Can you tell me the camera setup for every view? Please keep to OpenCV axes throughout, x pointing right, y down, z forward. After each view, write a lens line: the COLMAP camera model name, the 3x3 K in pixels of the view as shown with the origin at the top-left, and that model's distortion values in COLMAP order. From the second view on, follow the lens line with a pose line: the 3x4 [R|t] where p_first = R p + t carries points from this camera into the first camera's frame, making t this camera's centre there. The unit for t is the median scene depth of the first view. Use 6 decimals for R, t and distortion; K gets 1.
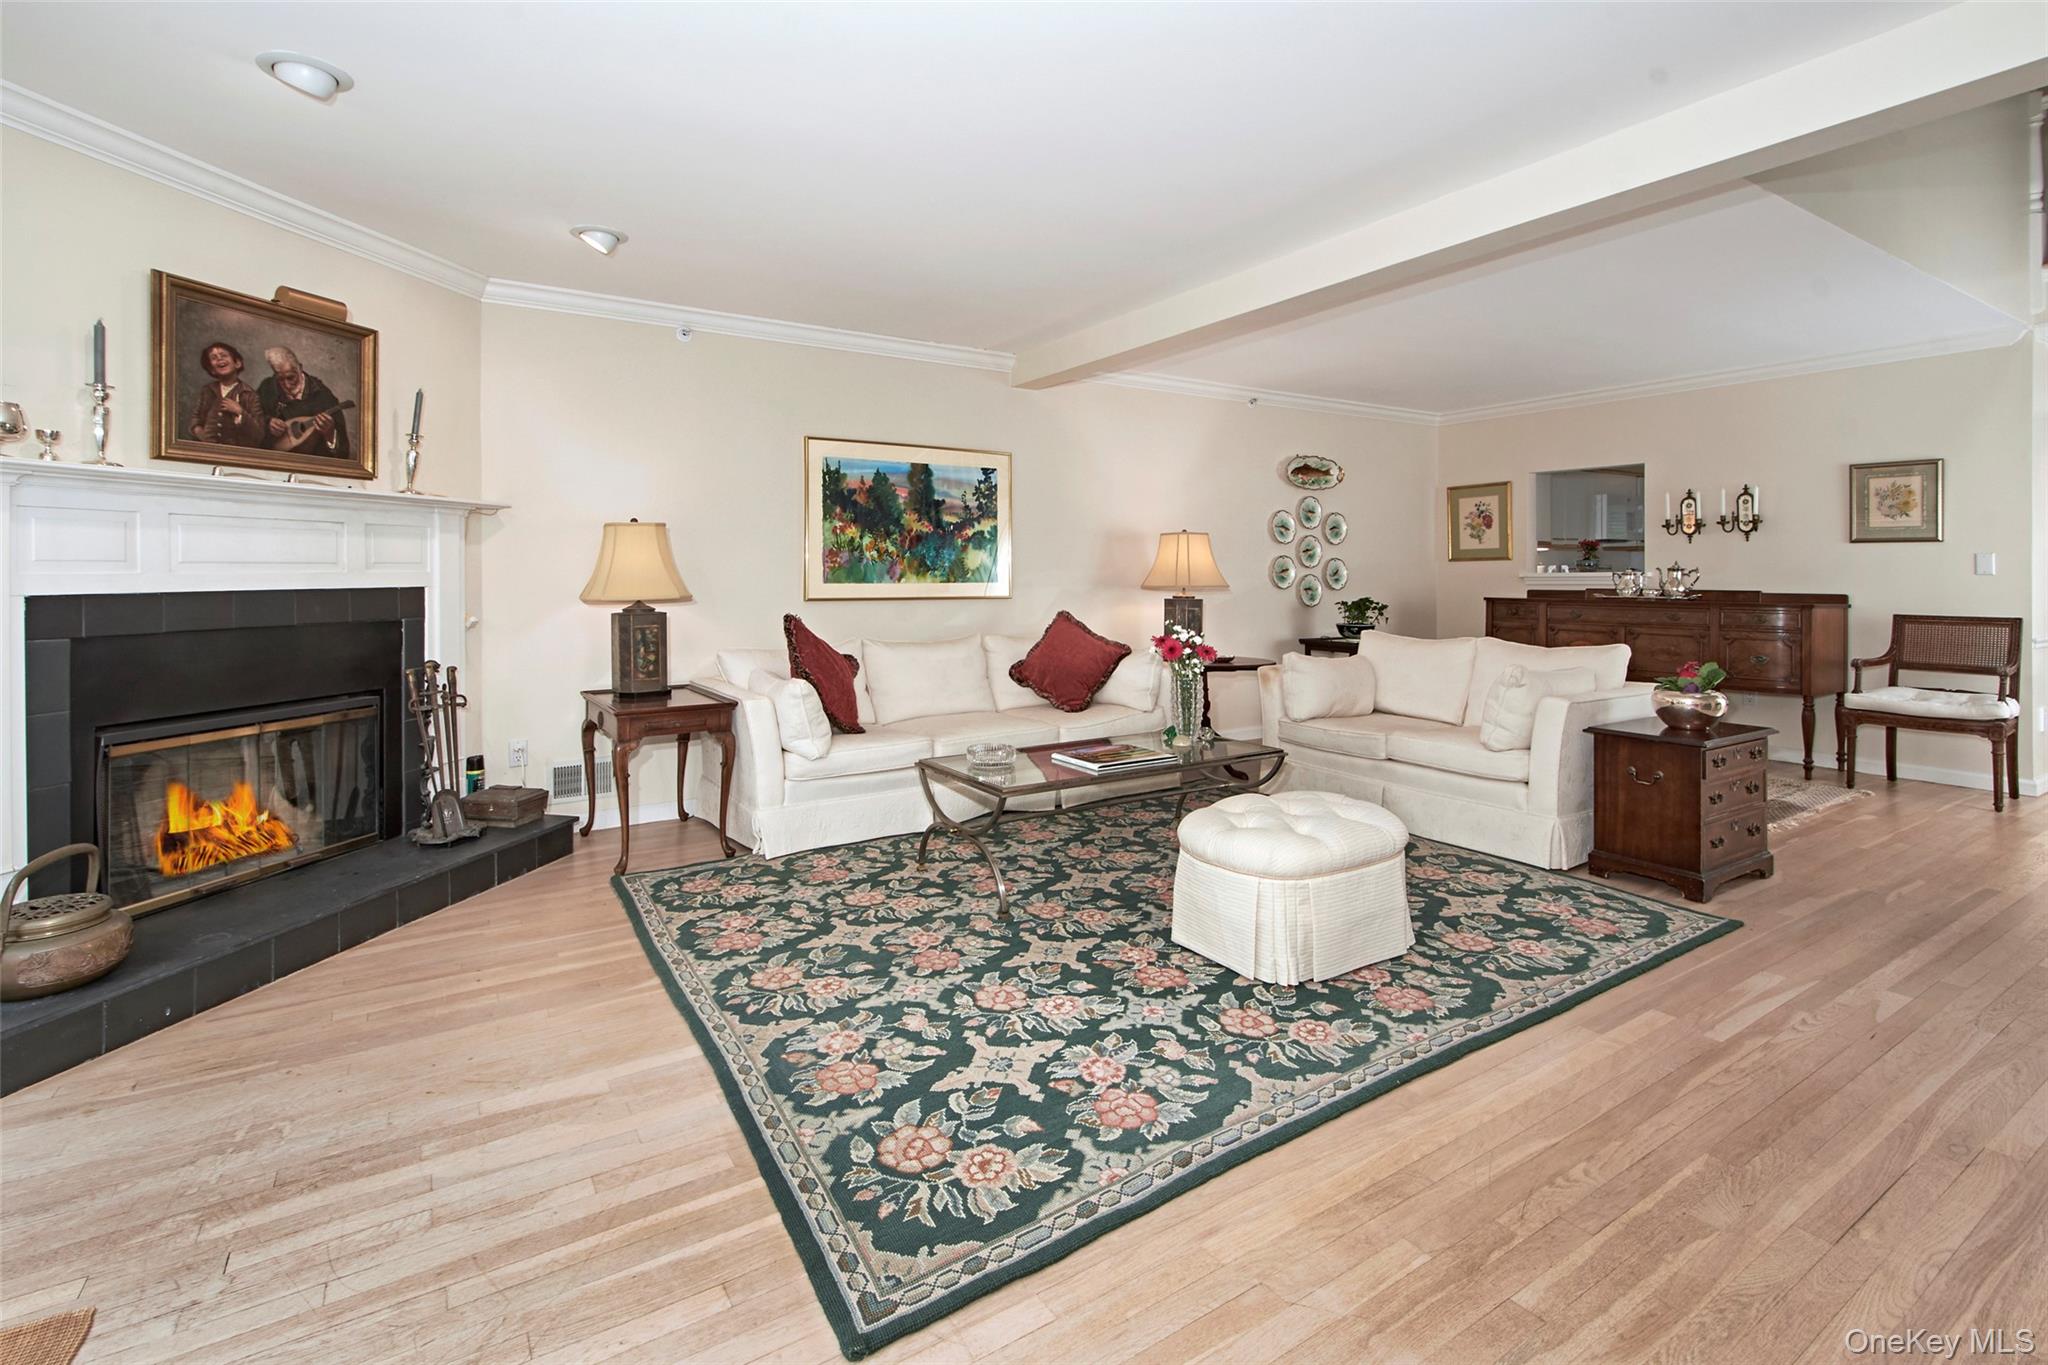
lens RADIAL K [[912.0, 0, 988.8], [0, 912.0, 596.4], [0, 0, 1]] dist [0.008655, -0.005757]
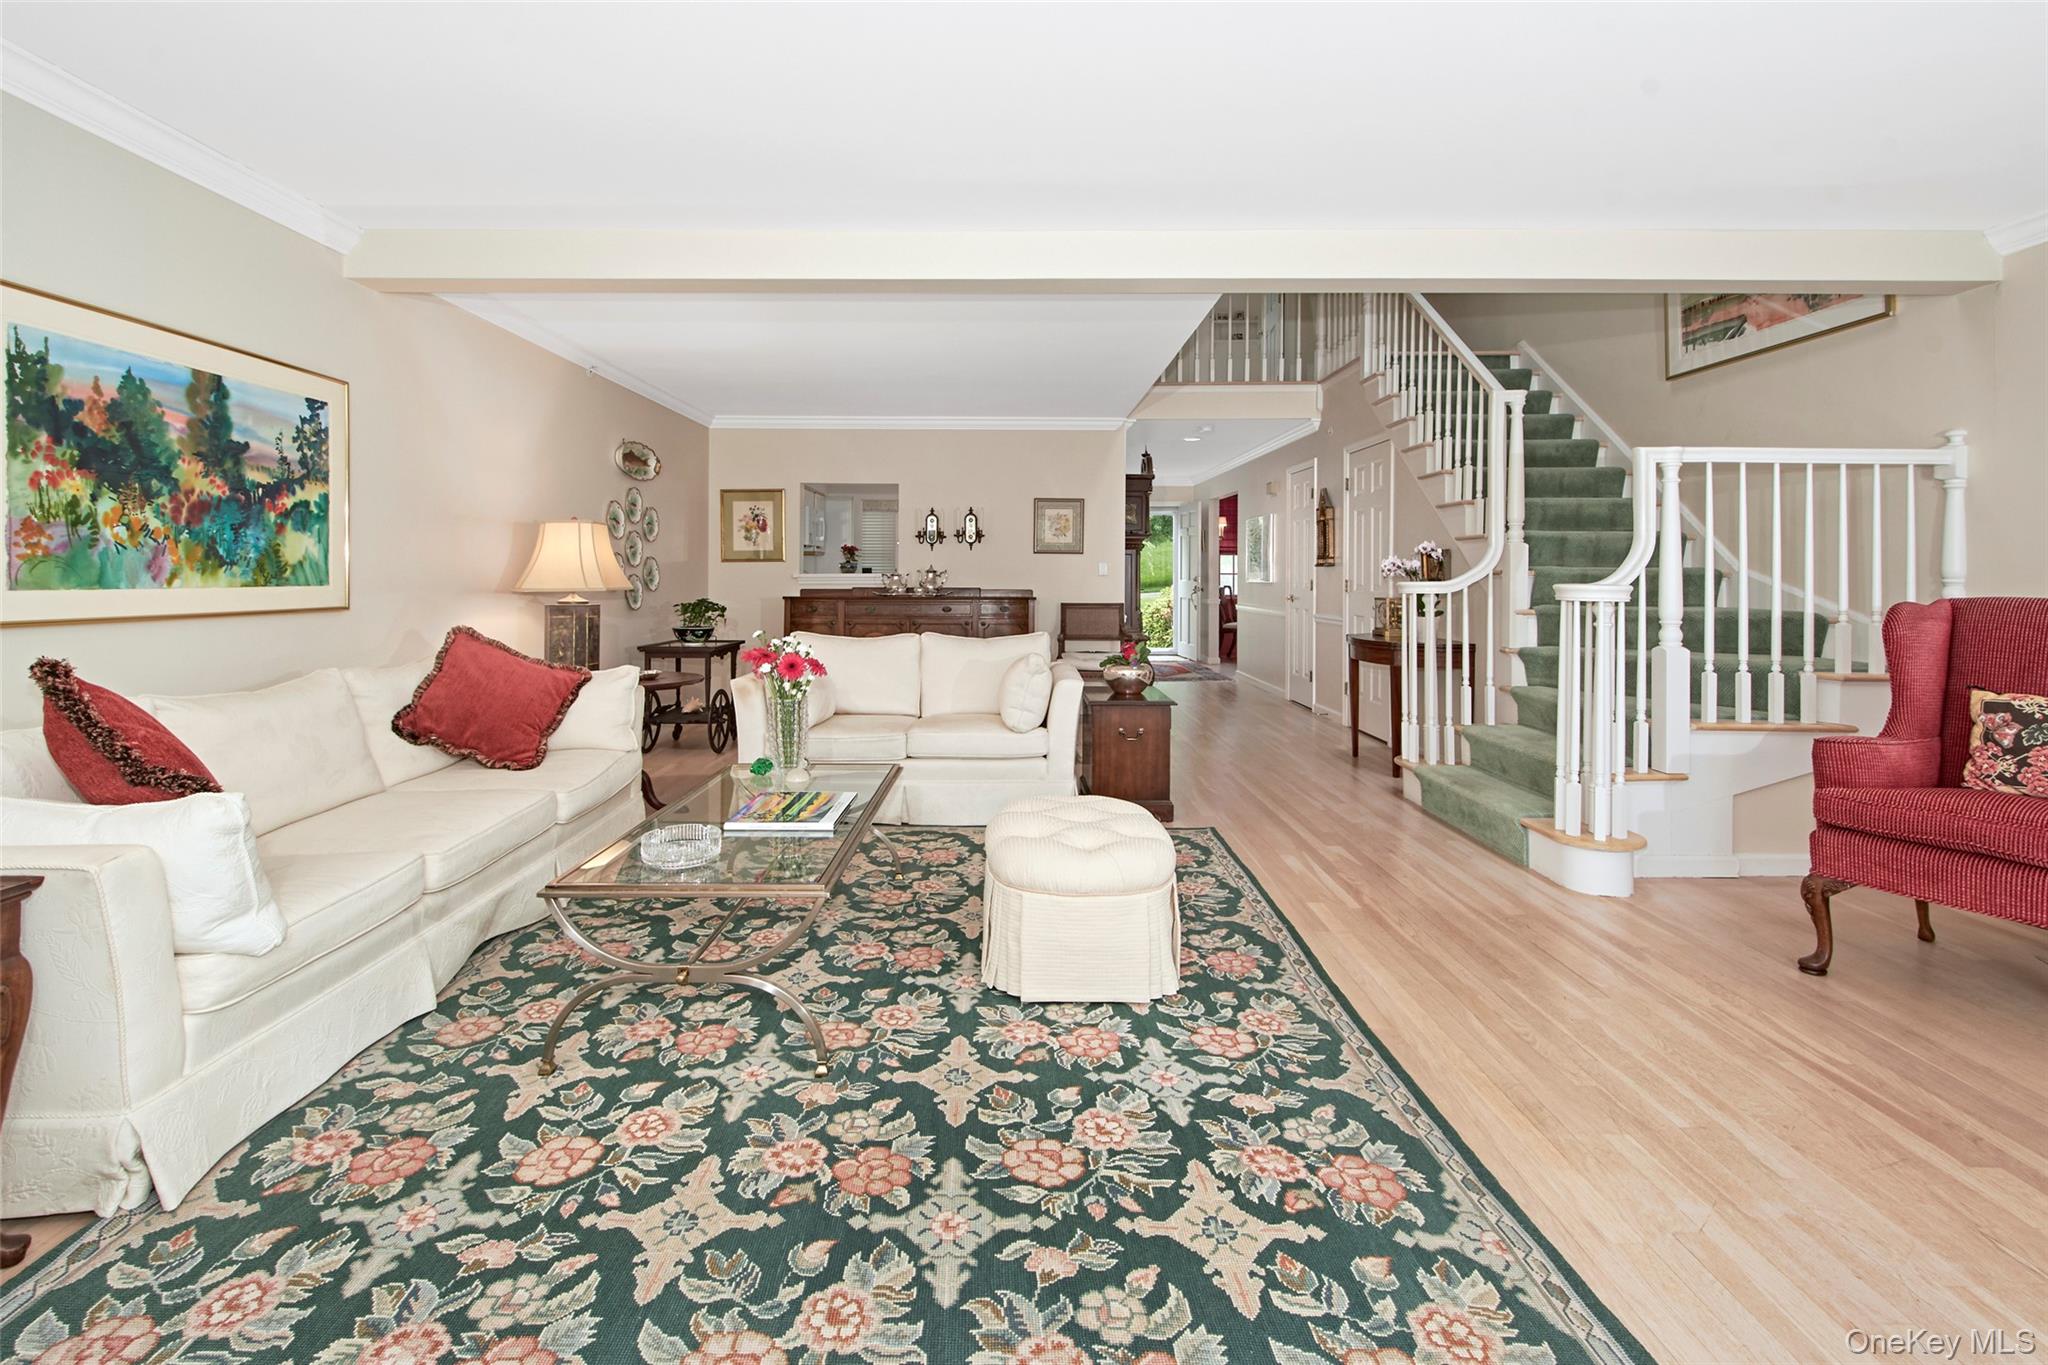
lens RADIAL K [[912.0, 0, 969.6], [0, 912.0, 590.6], [0, 0, 1]] dist [0.008655, -0.005757]
pose [[0.541252, -0.012043, 0.840774, -0.430304], [0.017259, 0.999846, 0.003211, -0.009833], [-0.840683, 0.012773, 0.541377, 0.454262]]
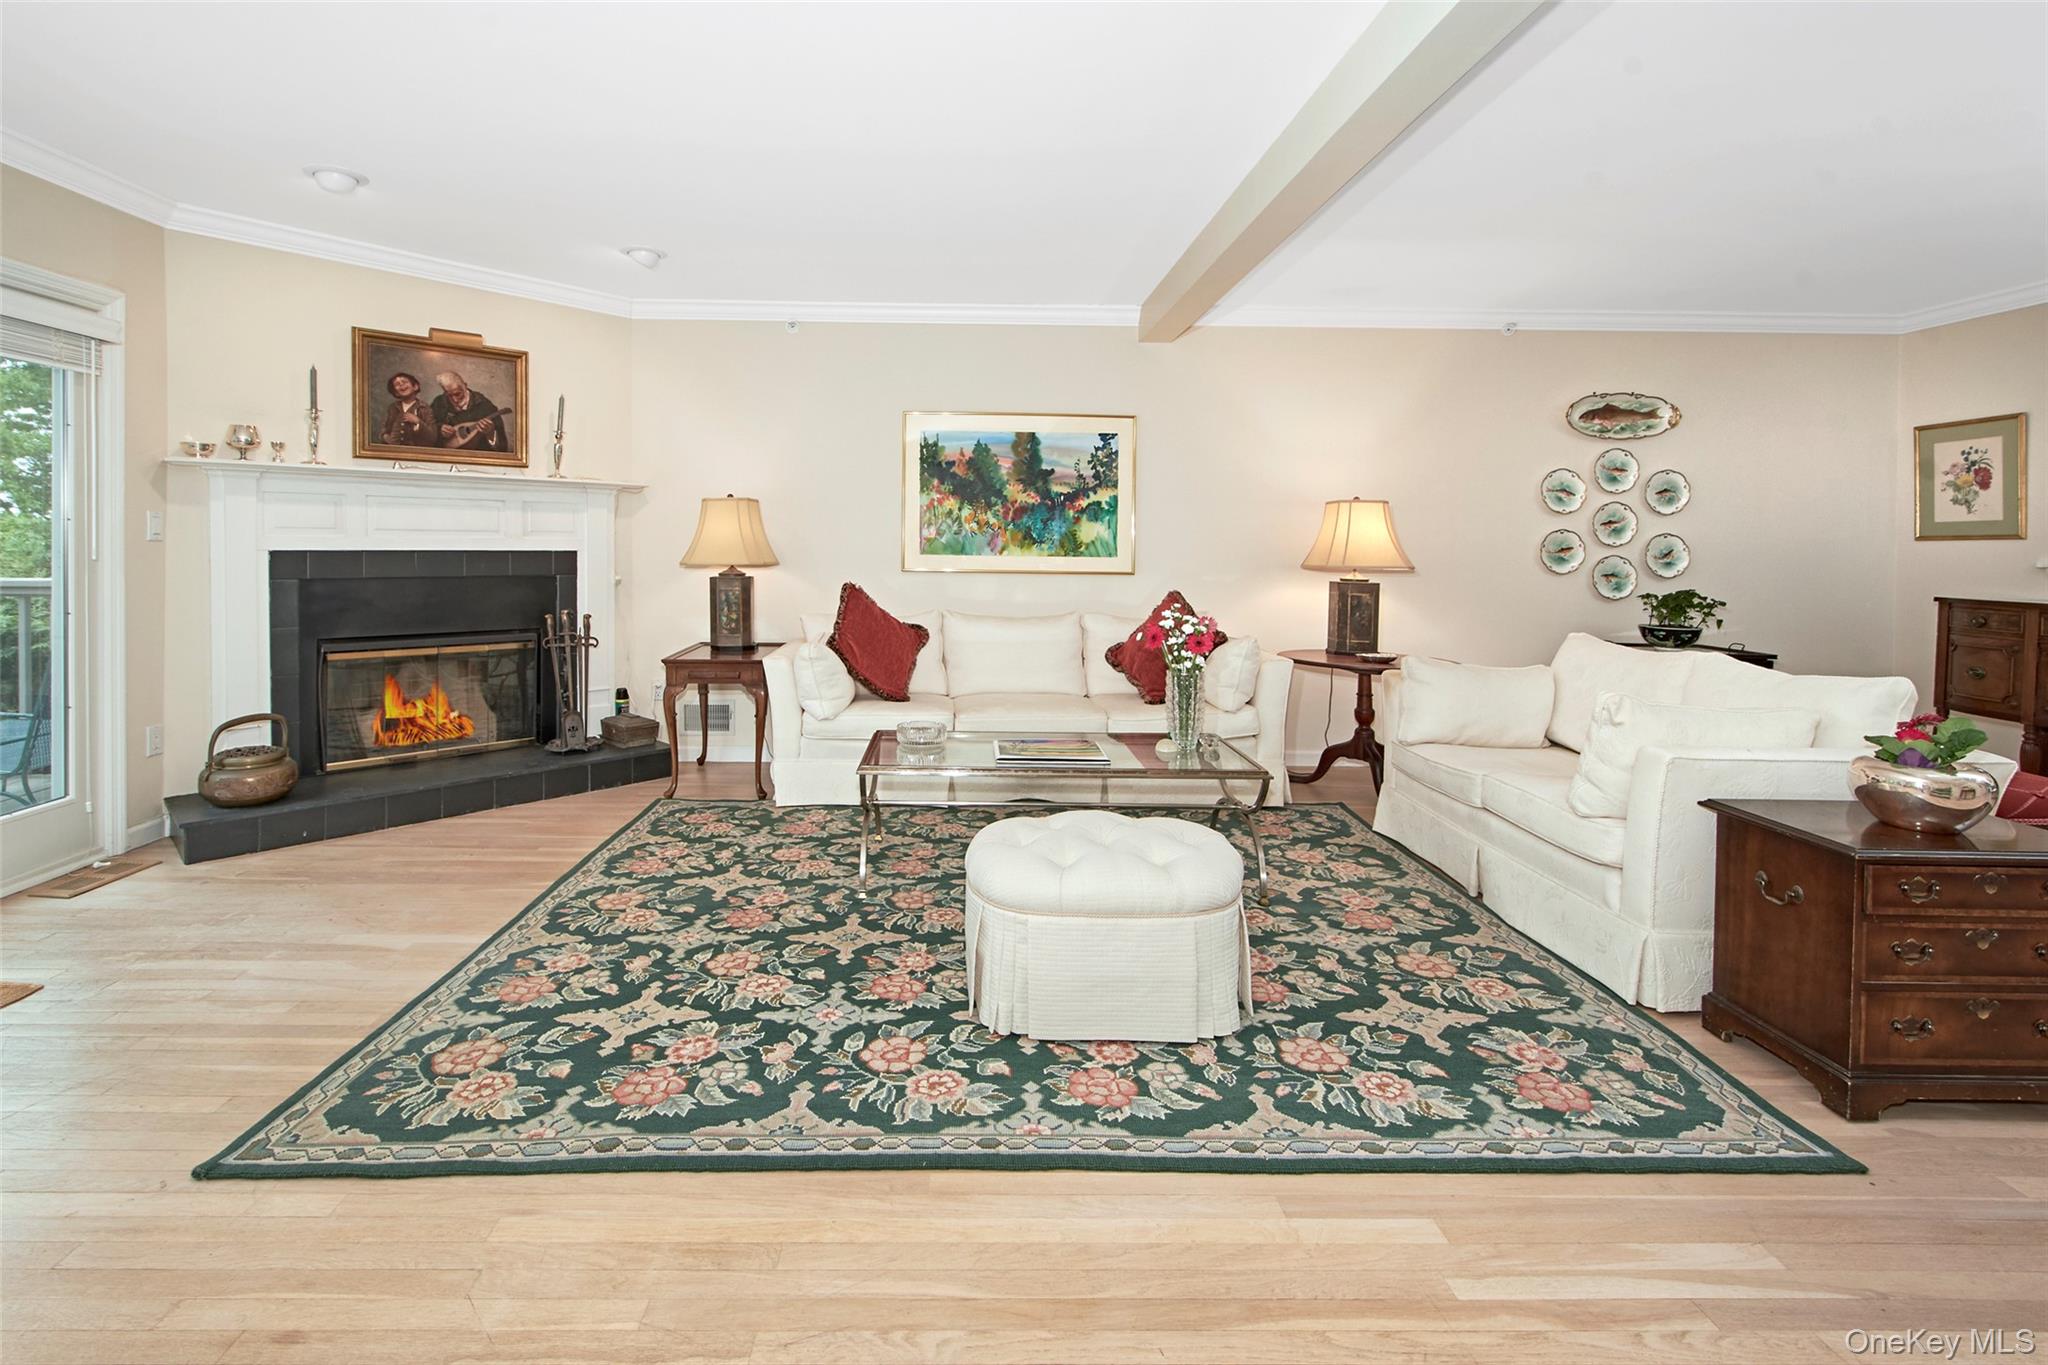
lens RADIAL K [[912.0, 0, 926.3], [0, 912.0, 584.3], [0, 0, 1]] dist [0.008655, -0.005757]
pose [[0.860107, 0.034922, -0.508917, 0.484216], [-0.026972, 0.999372, 0.022991, -0.006340], [0.509401, -0.006048, 0.860508, 0.167544]]
